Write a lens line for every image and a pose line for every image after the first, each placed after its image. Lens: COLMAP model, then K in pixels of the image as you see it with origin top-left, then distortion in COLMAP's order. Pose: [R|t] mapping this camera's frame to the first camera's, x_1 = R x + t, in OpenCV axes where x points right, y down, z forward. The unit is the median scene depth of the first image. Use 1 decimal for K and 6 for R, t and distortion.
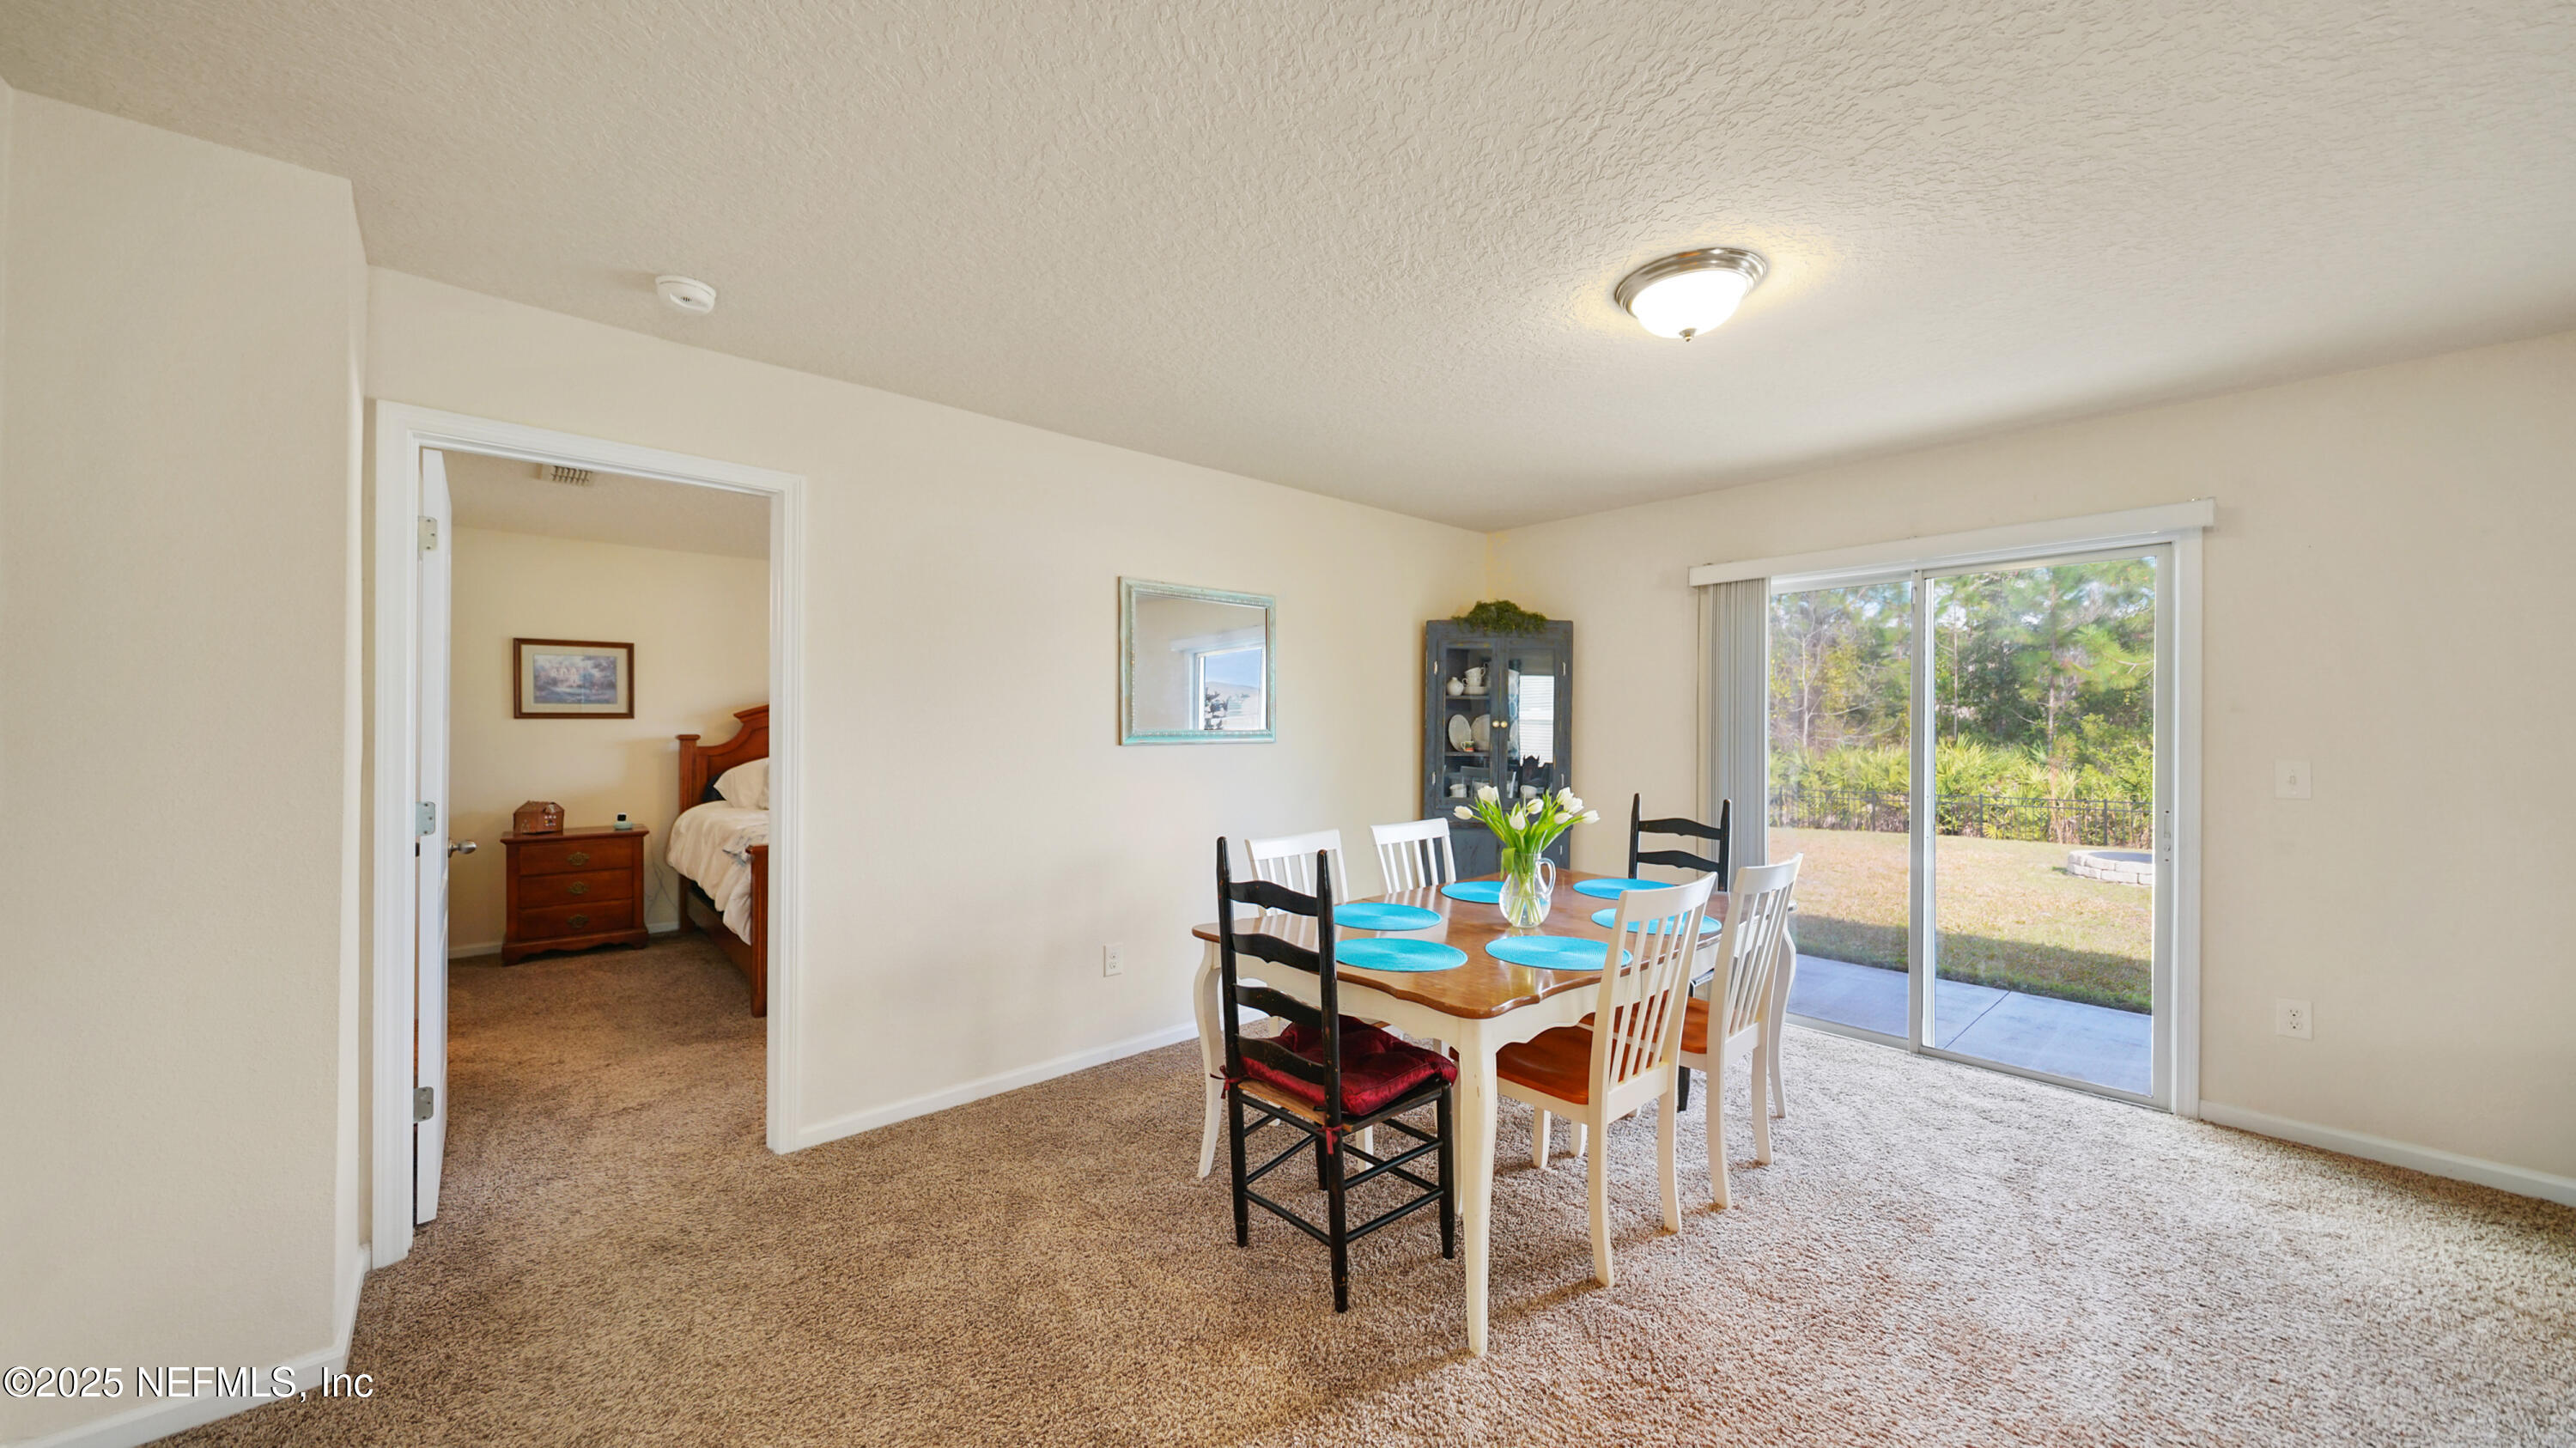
lens RADIAL K [[898.8, 0, 1294.8], [0, 898.8, 723.6], [0, 0, 1]] dist [0.000527, -0.001188]
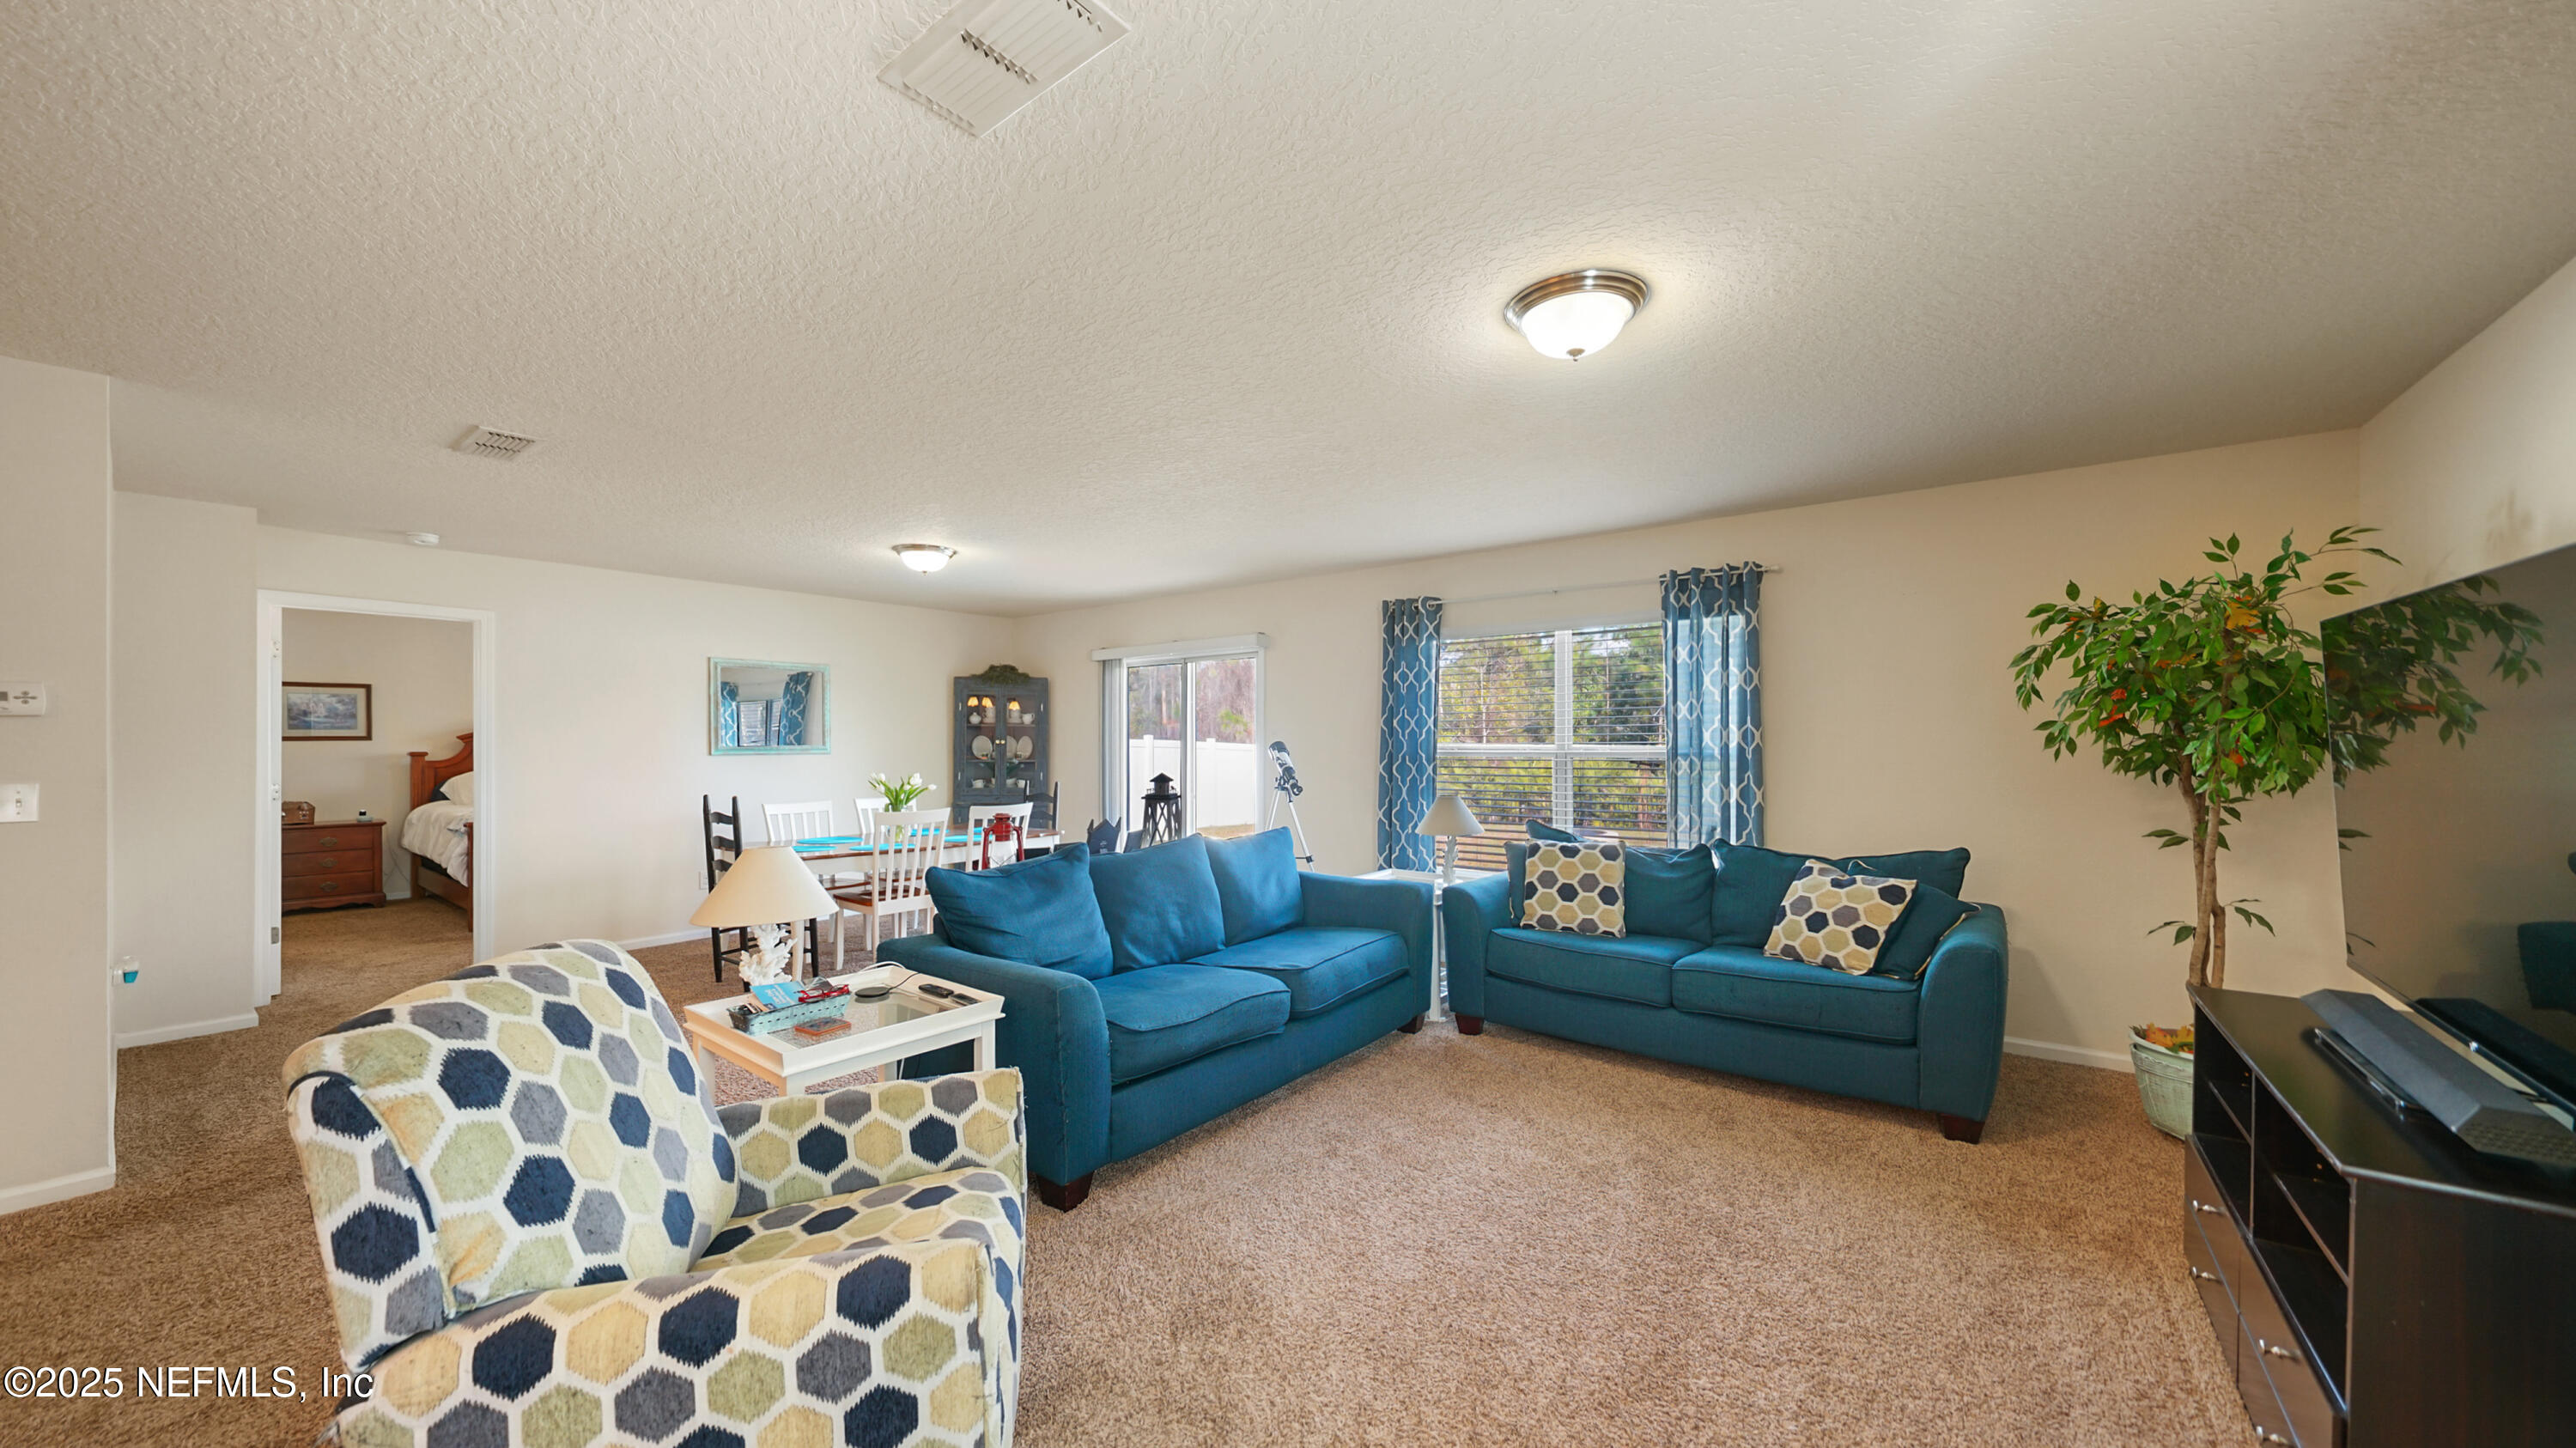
lens RADIAL K [[898.8, 0, 1276.1], [0, 898.8, 742.1], [0, 0, 1]] dist [0.000527, -0.001188]
pose [[0.984737, -0.004667, 0.173984, 0.384217], [0.004363, 0.999988, 0.002131, 0.000056], [-0.173992, -0.001339, 0.984746, -0.591021]]
